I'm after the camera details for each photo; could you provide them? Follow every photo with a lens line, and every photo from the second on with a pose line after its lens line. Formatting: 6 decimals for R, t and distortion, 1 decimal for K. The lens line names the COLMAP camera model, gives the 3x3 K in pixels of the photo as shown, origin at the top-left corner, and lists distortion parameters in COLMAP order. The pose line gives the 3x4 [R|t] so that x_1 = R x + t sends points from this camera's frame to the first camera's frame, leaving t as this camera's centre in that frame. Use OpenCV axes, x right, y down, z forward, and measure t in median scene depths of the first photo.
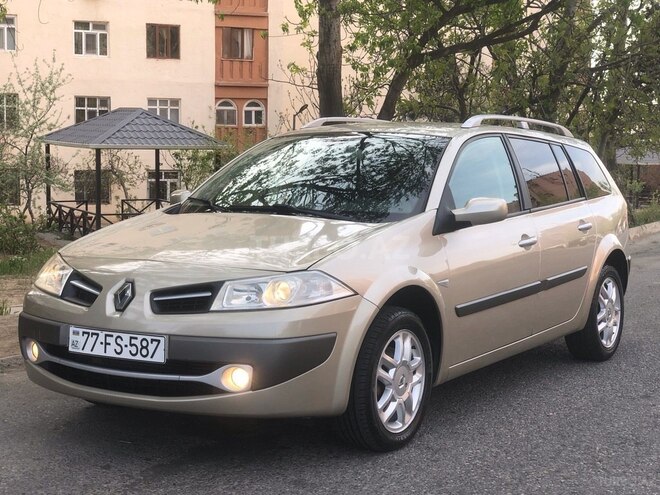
lens RADIAL K [[1063.8, 0, 330.0], [0, 1063.8, 247.5], [0, 0, 1]] dist [0.087494, -0.151899]
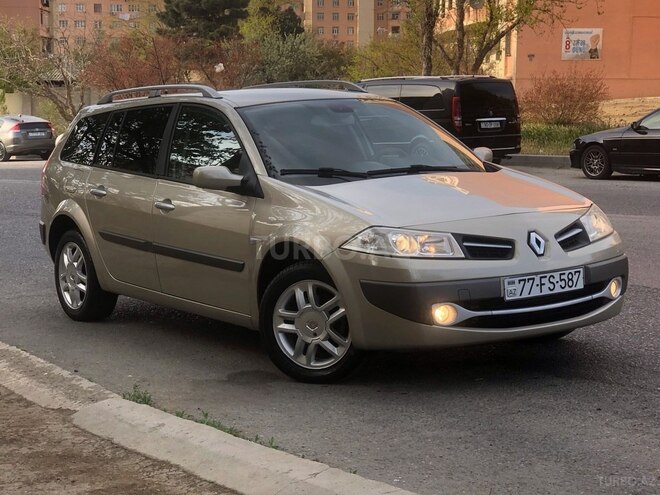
lens RADIAL K [[1207.8, 0, 330.0], [0, 1207.8, 247.5], [0, 0, 1]] dist [-0.009629, -0.180297]
pose [[0.410363, -0.130429, 0.902547, -1.287850], [0.098520, 0.990267, 0.098312, -0.089309], [-0.906585, 0.048575, 0.419218, 0.560478]]
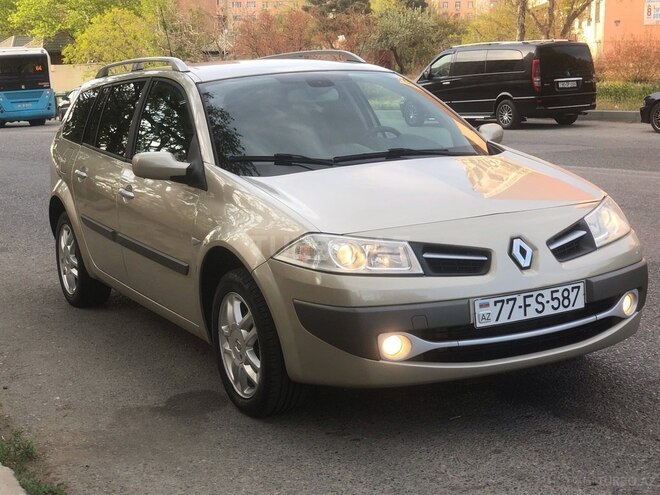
lens RADIAL K [[1000.4, 0, 321.2], [0, 1000.4, 247.7], [0, 0, 1]] dist [0.202386, -0.875494]
pose [[0.510224, -0.180664, 0.840852, -0.883590], [0.112043, 0.983318, 0.143287, -0.090544], [-0.852712, 0.021103, 0.521954, 0.595782]]
